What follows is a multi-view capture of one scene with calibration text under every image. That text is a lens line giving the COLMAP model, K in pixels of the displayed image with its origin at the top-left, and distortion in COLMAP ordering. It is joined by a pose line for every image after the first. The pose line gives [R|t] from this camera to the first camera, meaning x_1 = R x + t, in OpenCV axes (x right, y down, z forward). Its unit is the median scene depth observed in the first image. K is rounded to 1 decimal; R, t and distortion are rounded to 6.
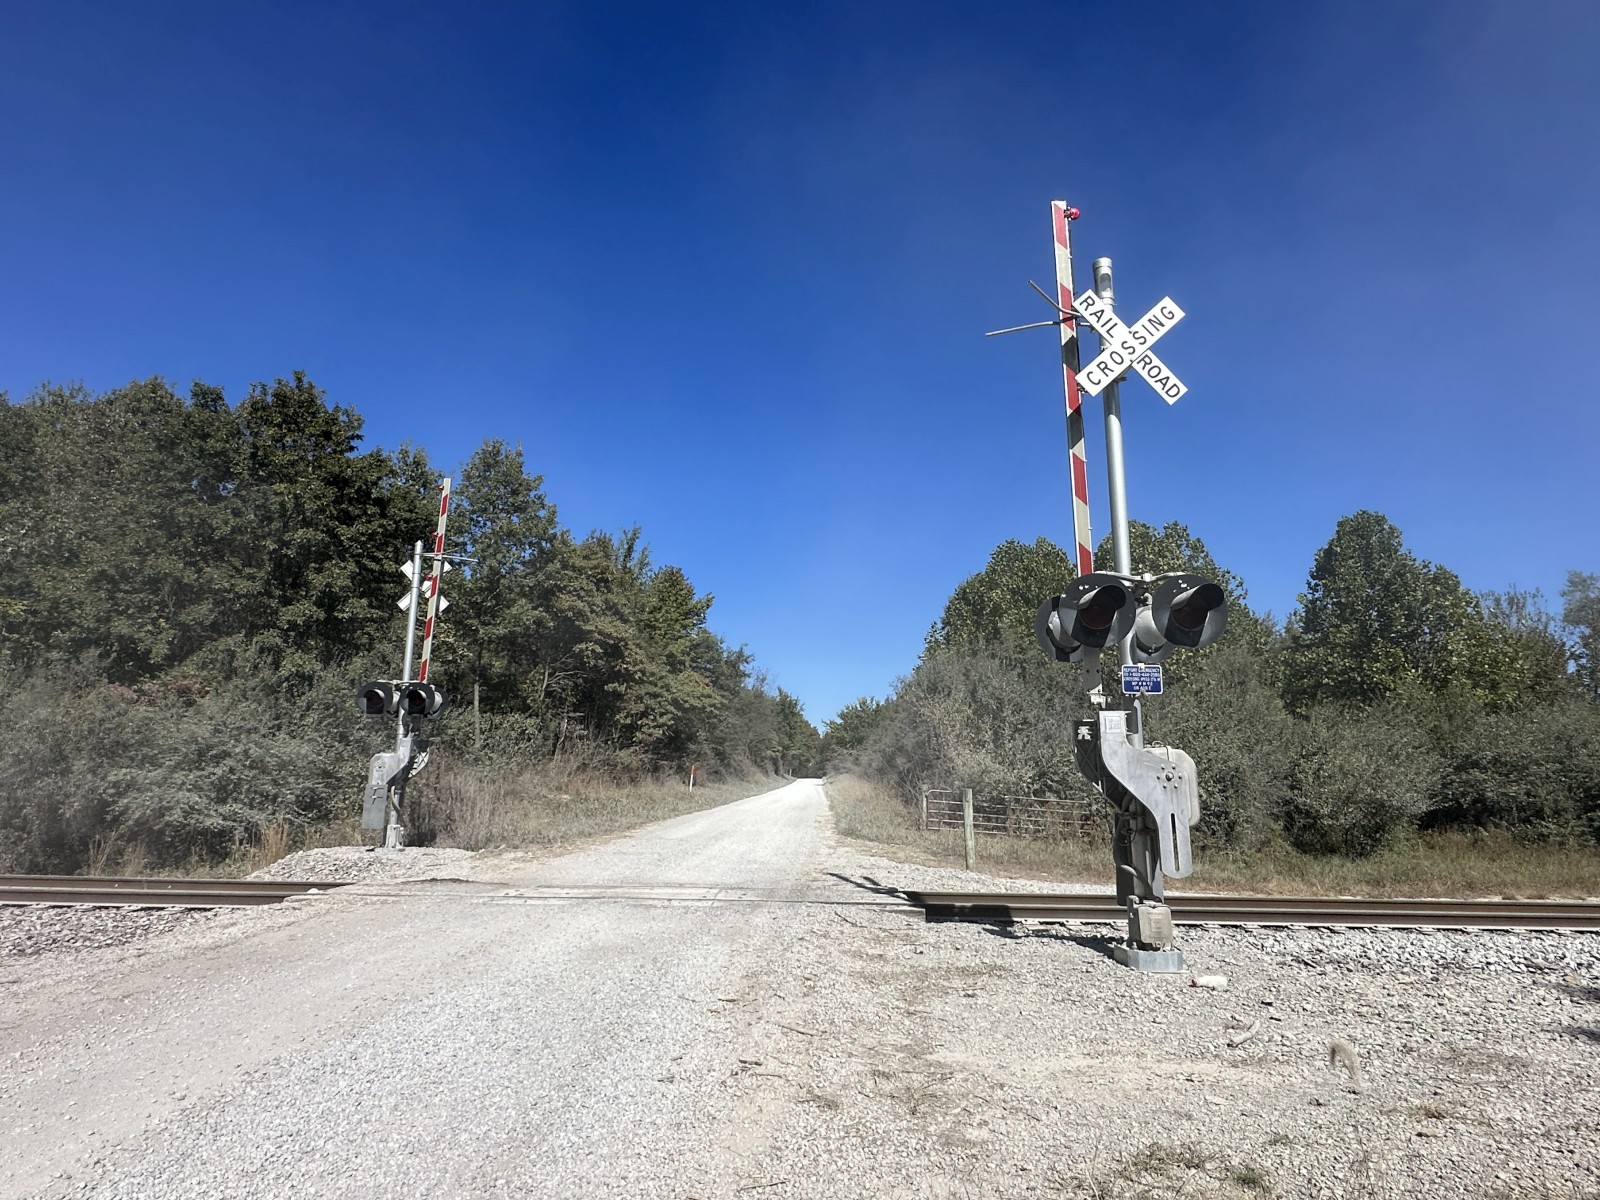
lens RADIAL K [[889.9, 0, 800.0], [0, 889.9, 600.0], [0, 0, 1]] dist [0.002972, 0.001333]
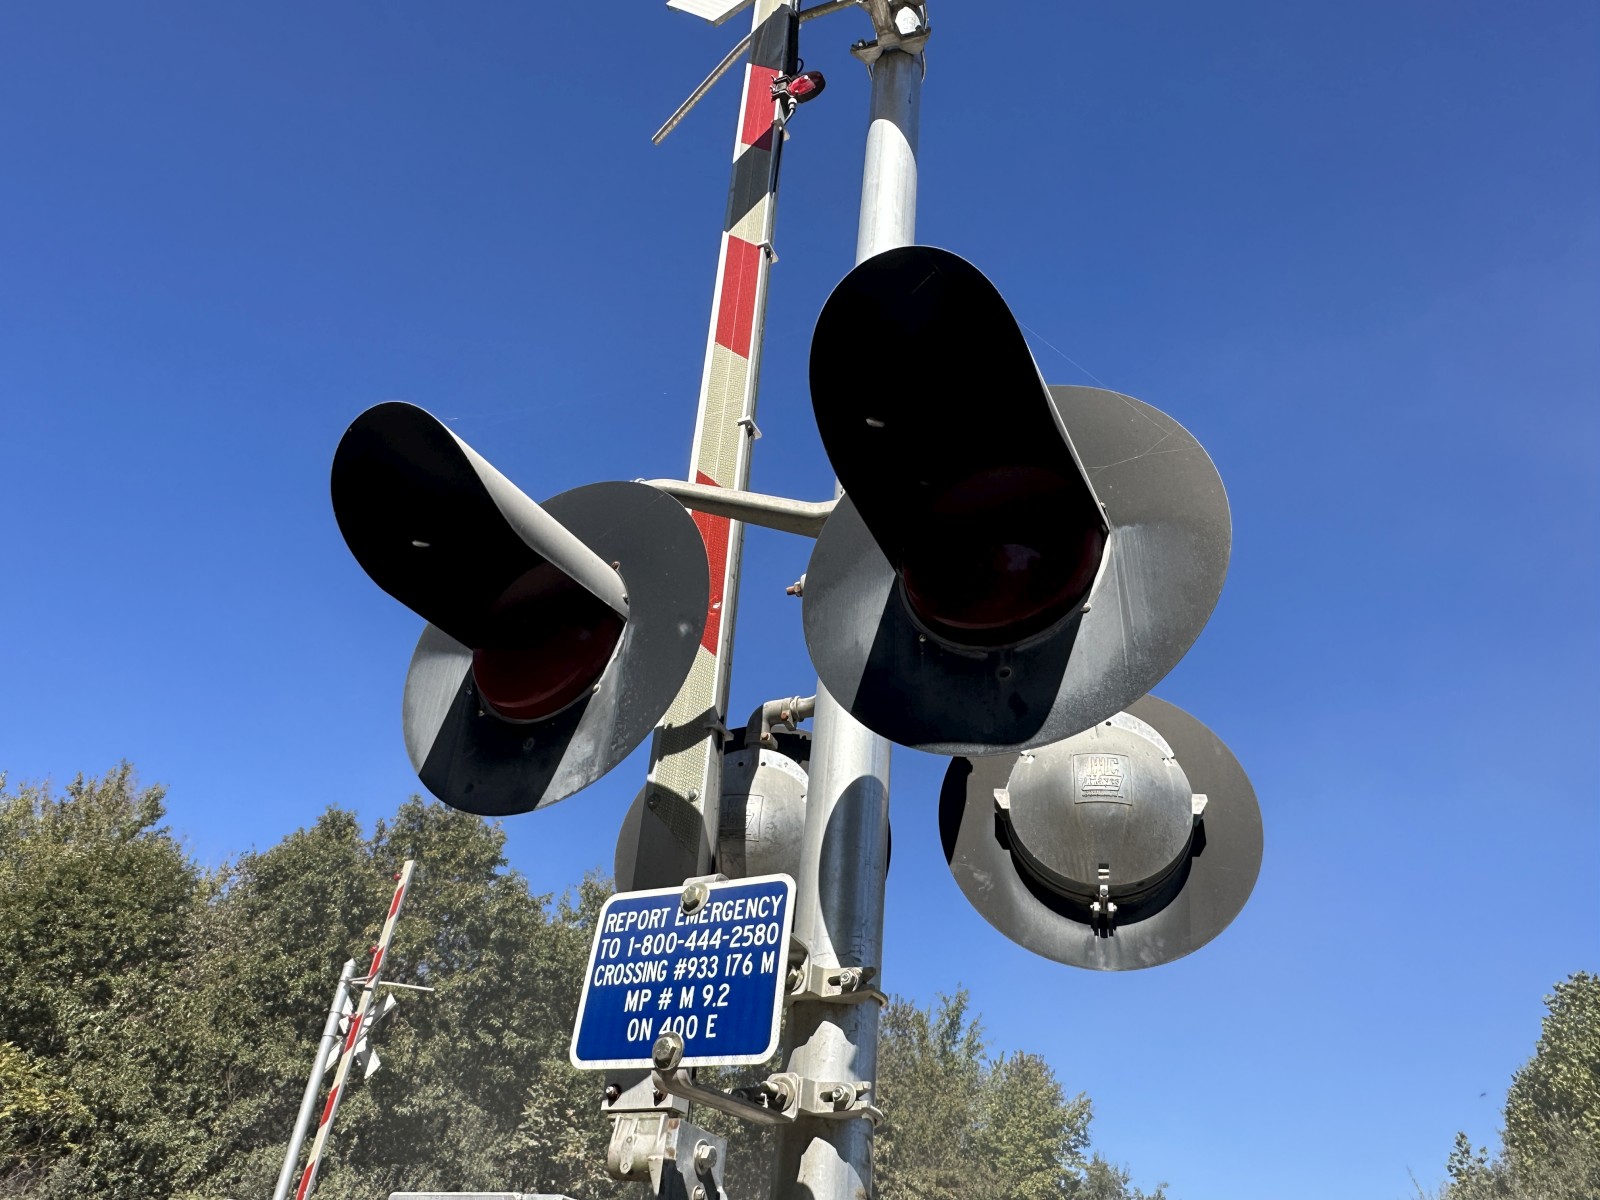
lens RADIAL K [[1140.2, 0, 801.3], [0, 1140.2, 603.1], [0, 0, 1]] dist [-0.008930, 0.003186]
pose [[0.923319, -0.169030, -0.344834, 0.124158], [0.009770, 0.907976, -0.418909, 0.029365], [0.383909, 0.383417, 0.840003, 0.208907]]
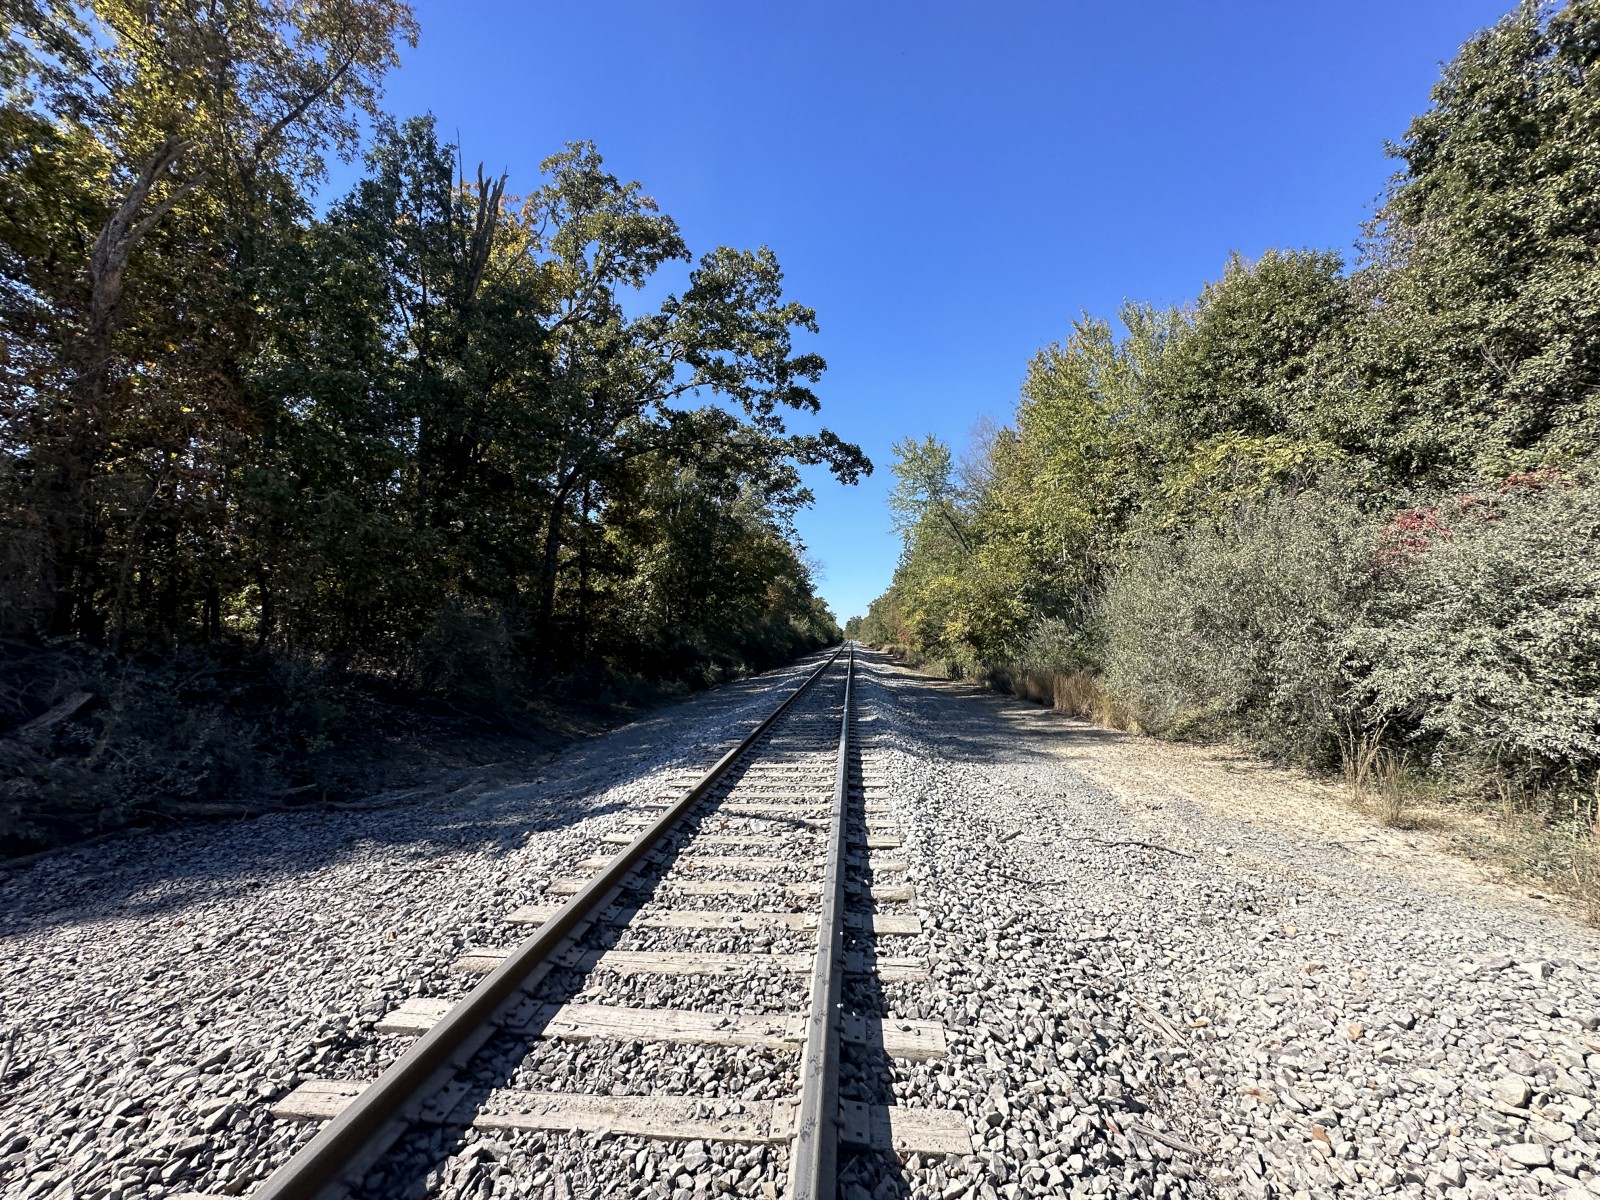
lens RADIAL K [[637.2, 0, 803.0], [0, 637.2, 604.7], [0, 0, 1]] dist [-0.002272, 0.000365]
pose [[-0.088873, -0.071986, -0.993438, -0.203179], [0.228540, 0.969302, -0.090682, 0.088079], [0.969470, -0.235100, -0.069693, 0.466848]]
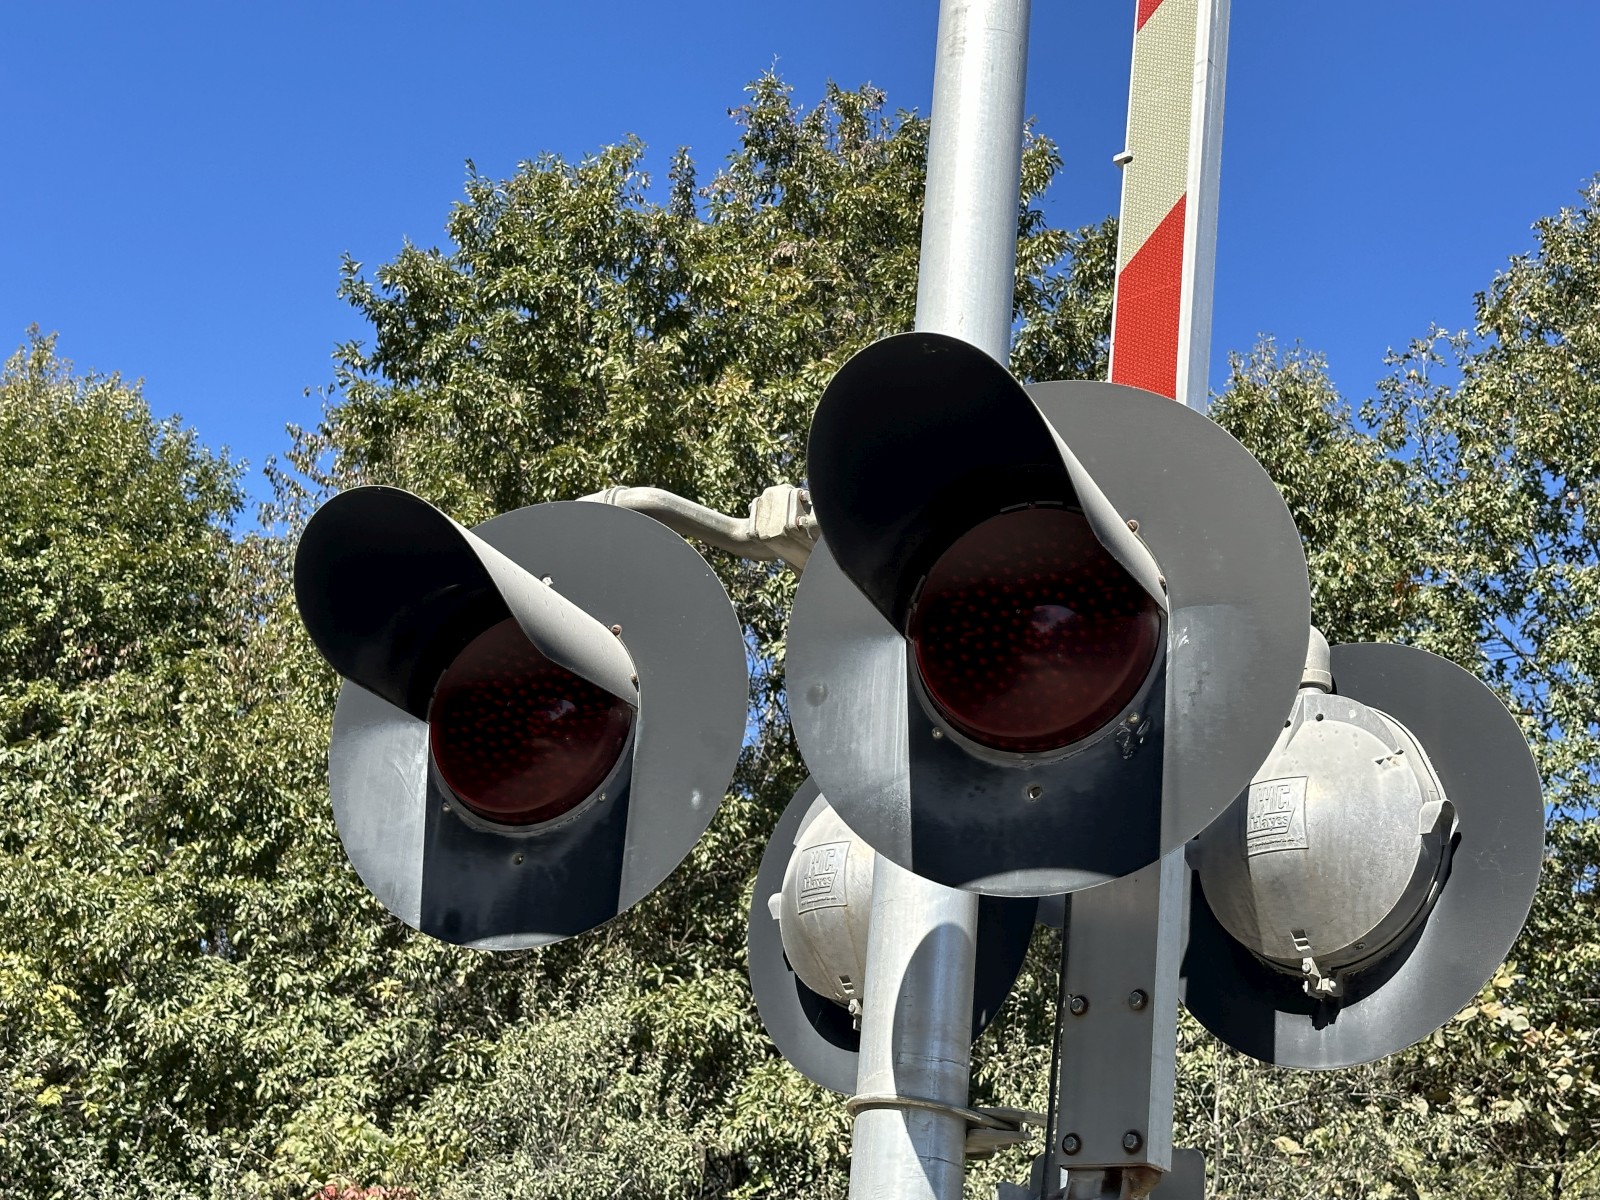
lens RADIAL K [[2271.4, 0, 800.0], [0, 2271.4, 600.0], [0, 0, 1]] dist [0.162734, 0.006681]
pose [[0.787781, -0.194869, -0.584318, -0.207123], [0.044551, 0.964178, -0.261488, 0.089290], [0.614343, 0.179963, 0.768242, 0.515174]]
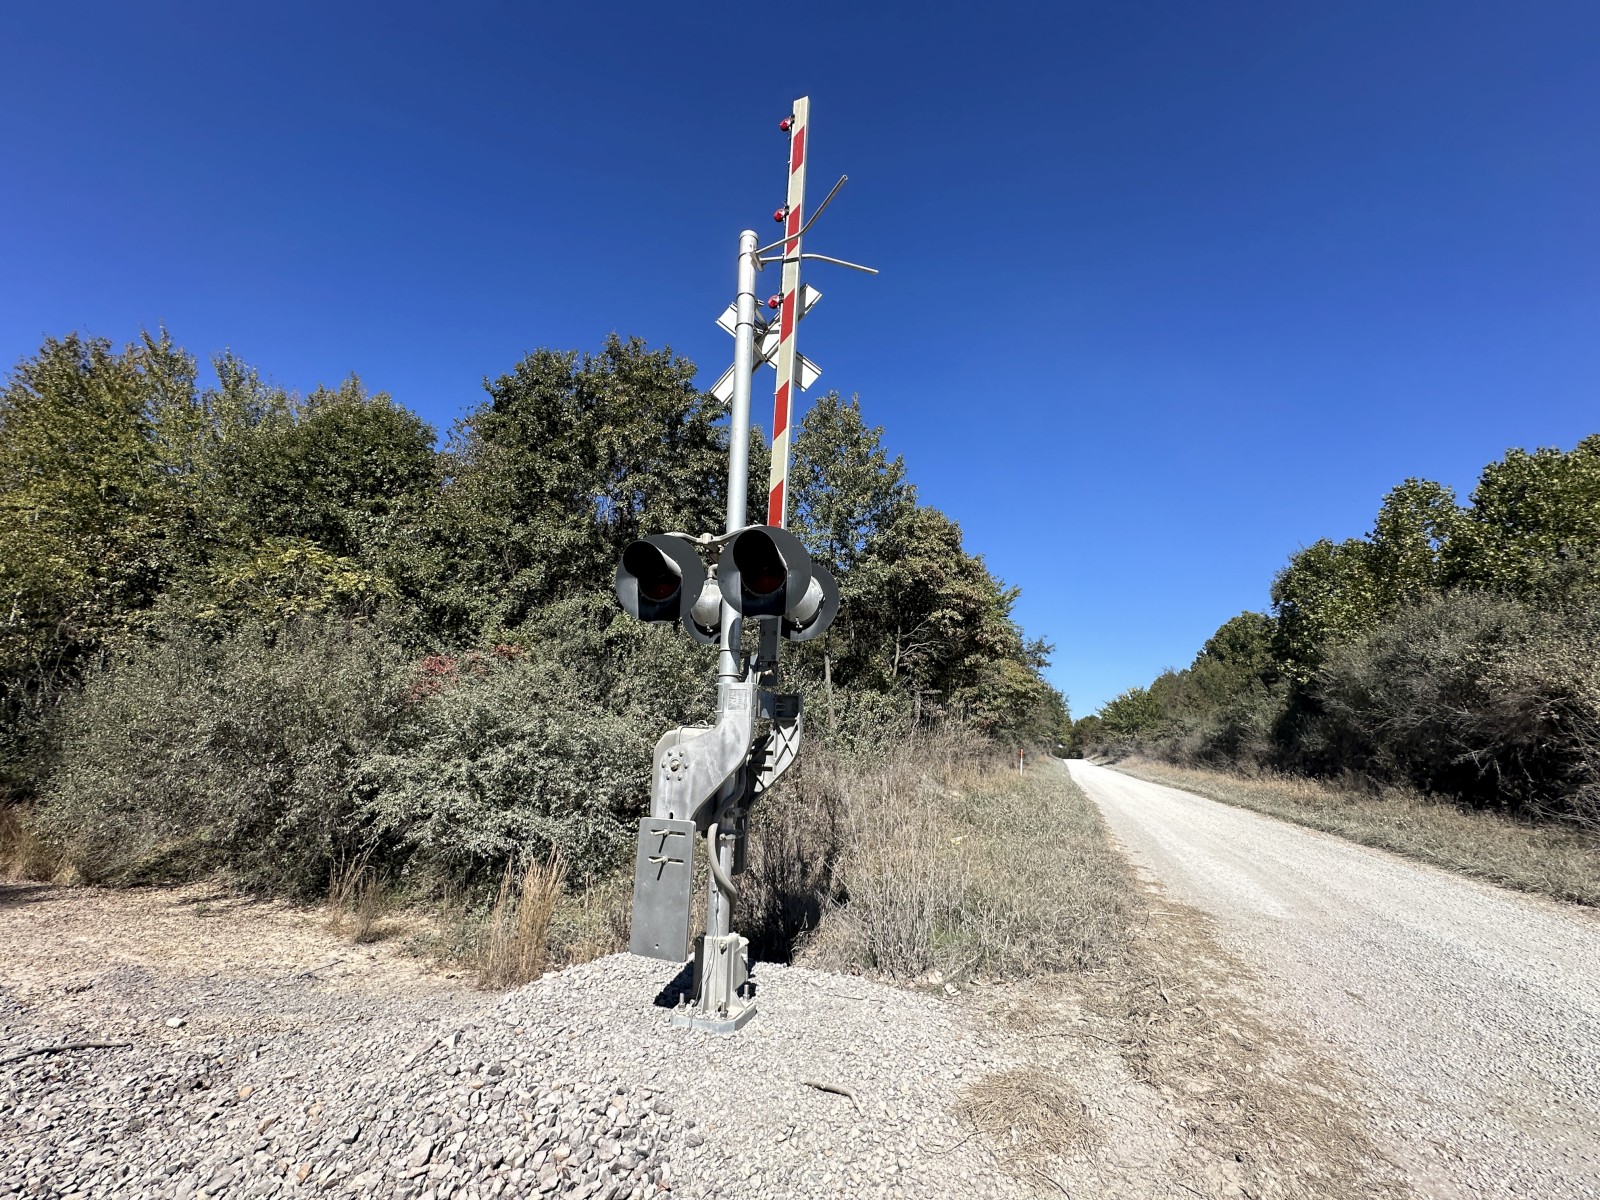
lens RADIAL K [[637.2, 0, 803.0], [0, 637.2, 604.7], [0, 0, 1]] dist [-0.002272, 0.000365]
pose [[0.939174, -0.068918, -0.336456, -0.196854], [0.056807, 0.997338, -0.045718, 0.080890], [0.338711, 0.023824, 0.940589, 0.456530]]
